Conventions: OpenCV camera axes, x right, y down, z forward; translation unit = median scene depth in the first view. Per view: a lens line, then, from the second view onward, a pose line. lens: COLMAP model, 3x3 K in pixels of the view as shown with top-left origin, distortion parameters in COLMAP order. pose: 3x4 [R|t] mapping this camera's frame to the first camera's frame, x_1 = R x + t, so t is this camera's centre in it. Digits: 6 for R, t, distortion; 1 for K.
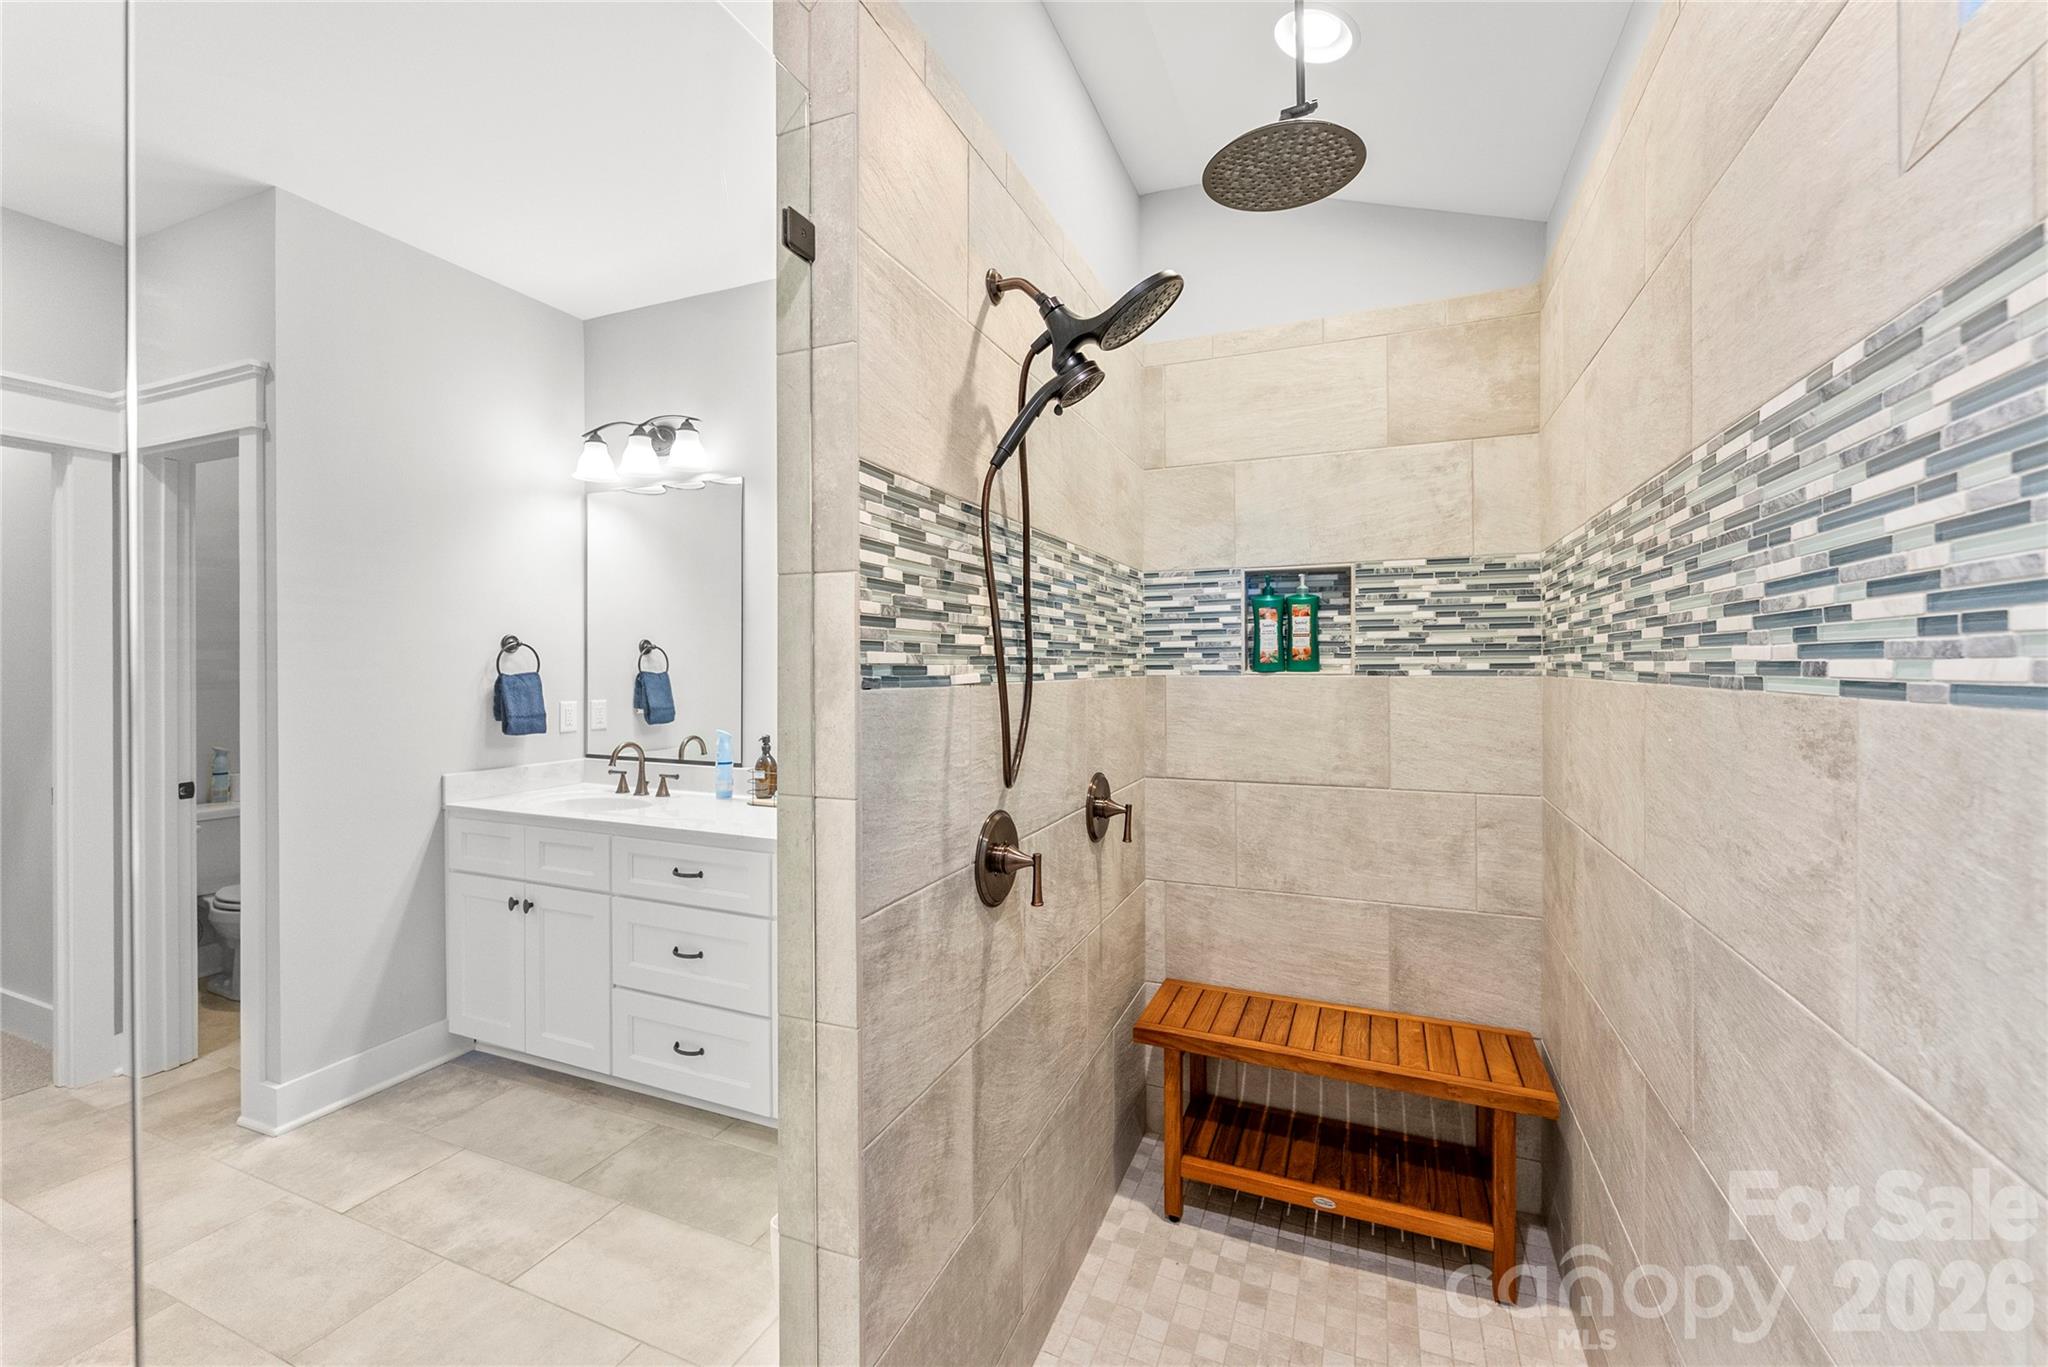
lens RADIAL K [[833.0, 0, 1026.4], [0, 833.0, 667.7], [0, 0, 1]] dist [-0.000247, -0.000333]
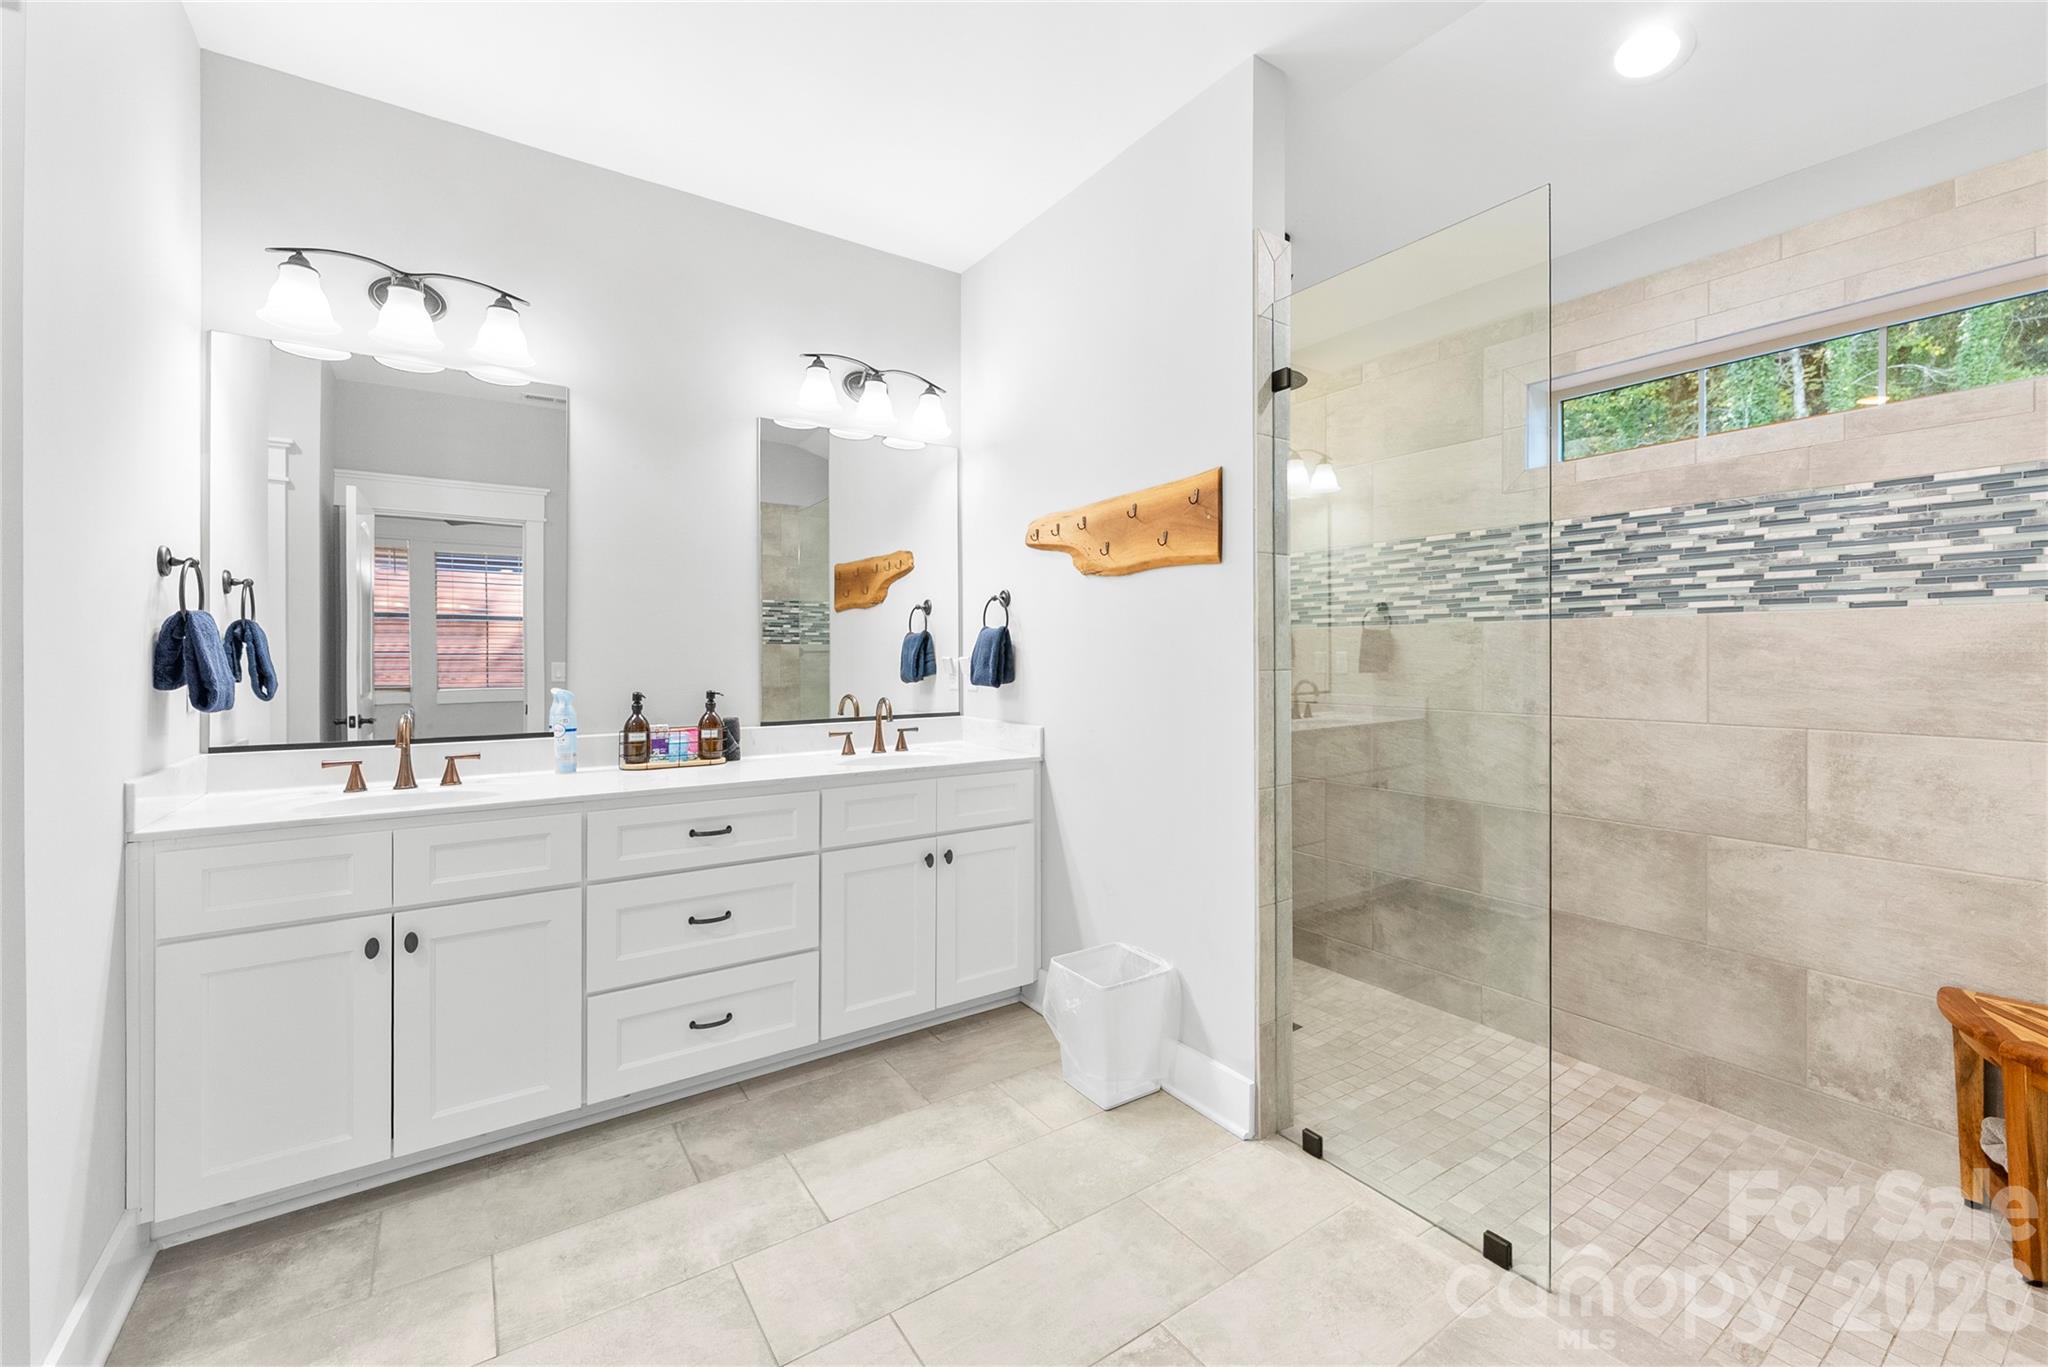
lens RADIAL K [[833.0, 0, 1030.4], [0, 833.0, 664.7], [0, 0, 1]] dist [-0.000247, -0.000333]
pose [[0.537264, -0.009835, 0.843357, -1.030364], [0.006564, 0.999950, 0.007479, 0.058874], [-0.843389, 0.001518, 0.537302, 0.210532]]
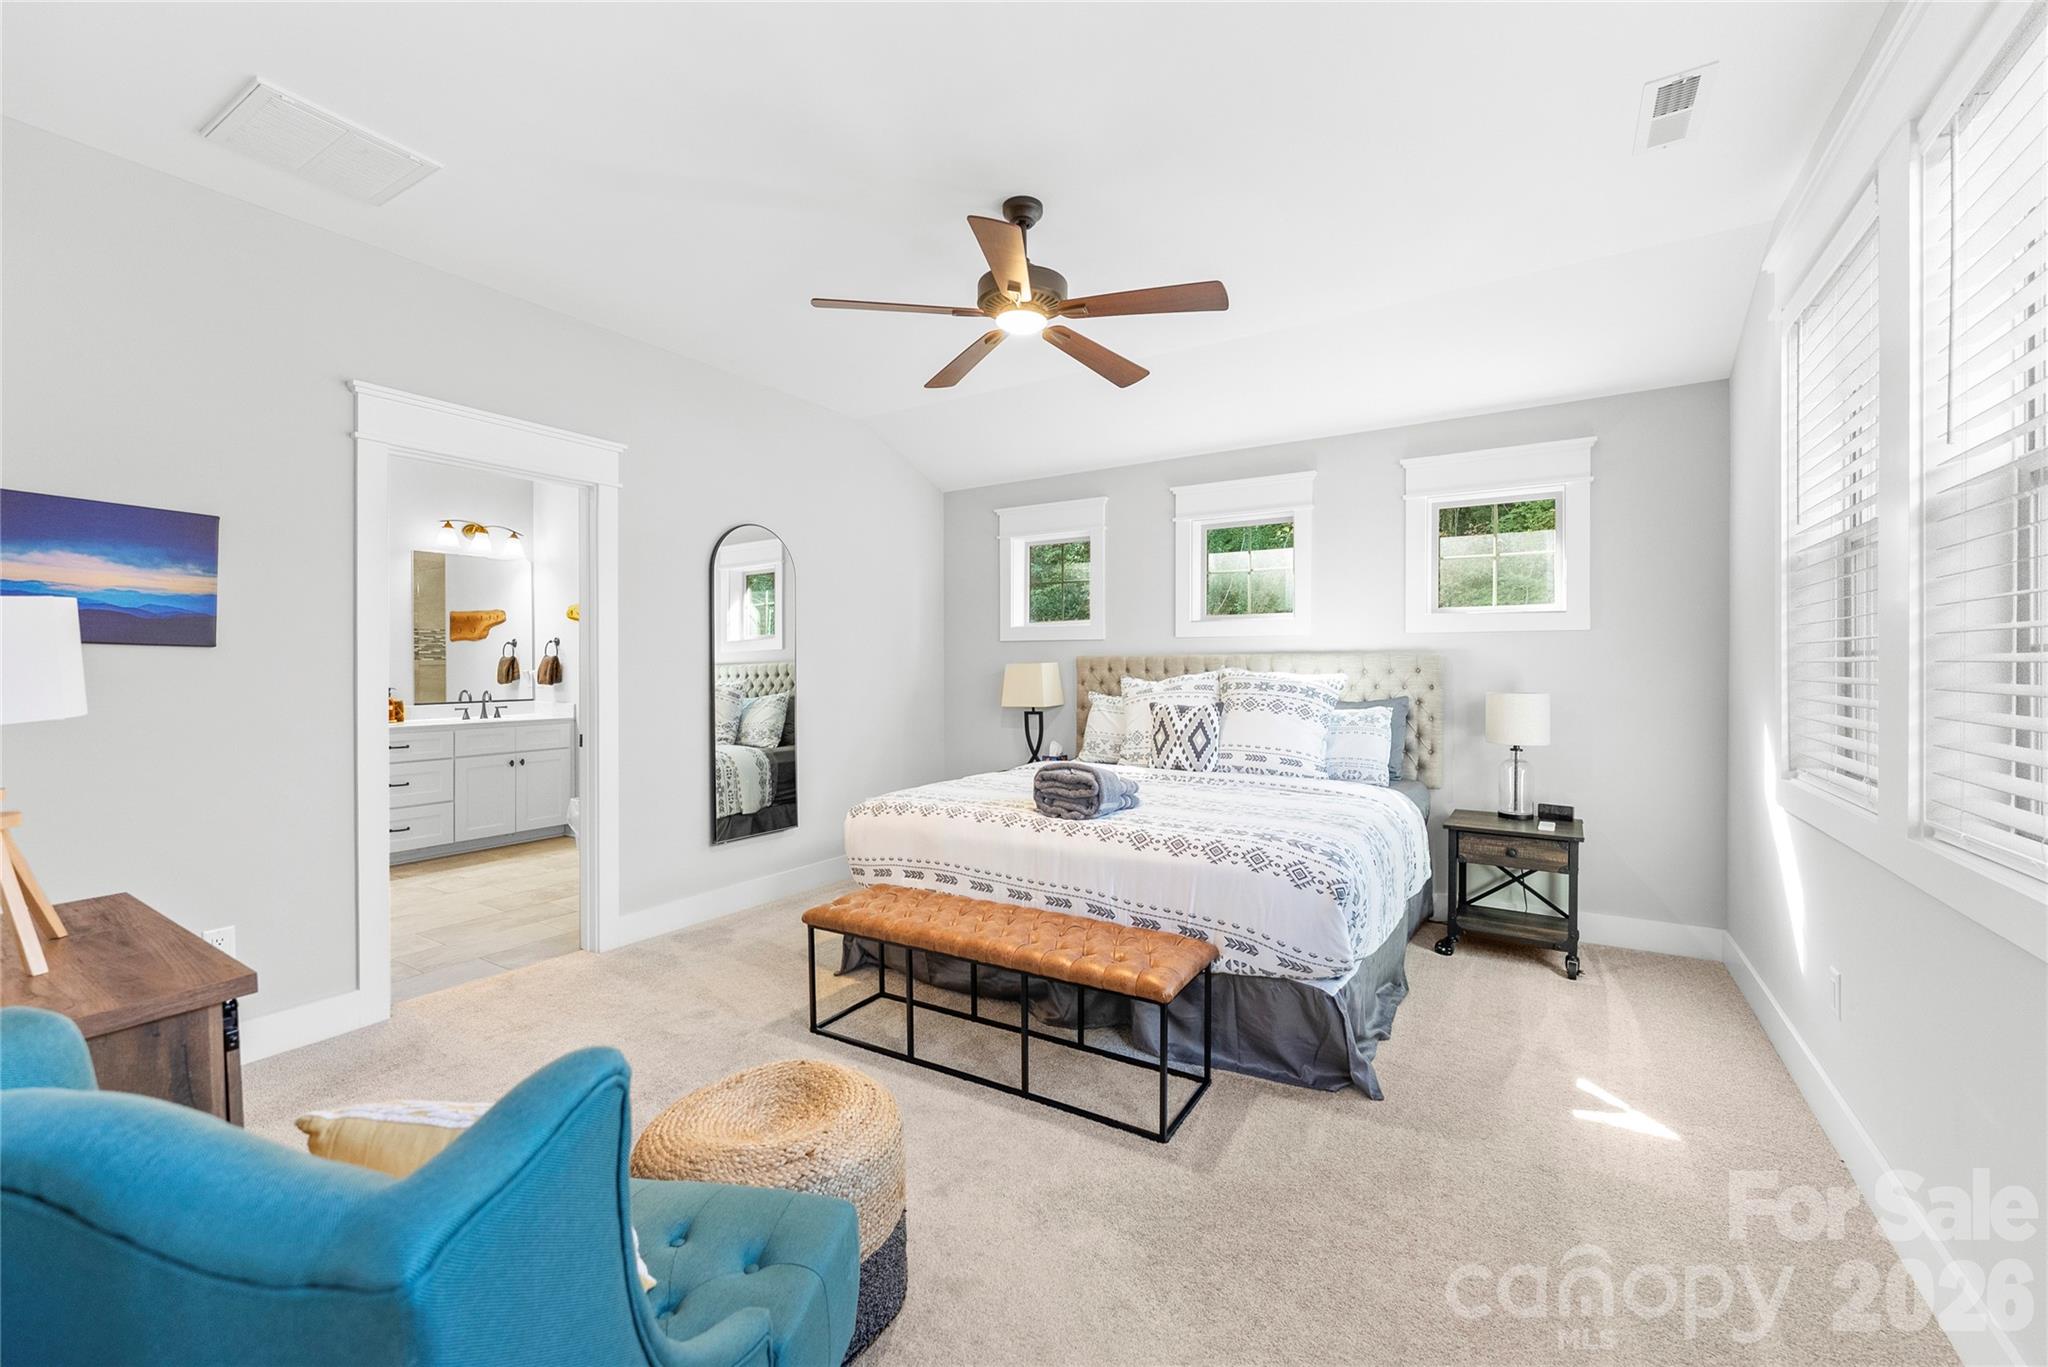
lens RADIAL K [[833.0, 0, 1035.5], [0, 833.0, 673.9], [0, 0, 1]] dist [-0.000247, -0.000333]
pose [[0.155476, -0.011026, 0.987778, -2.161280], [0.007842, 0.999920, 0.009928, 0.054394], [-0.987809, 0.006202, 0.155550, -0.815709]]
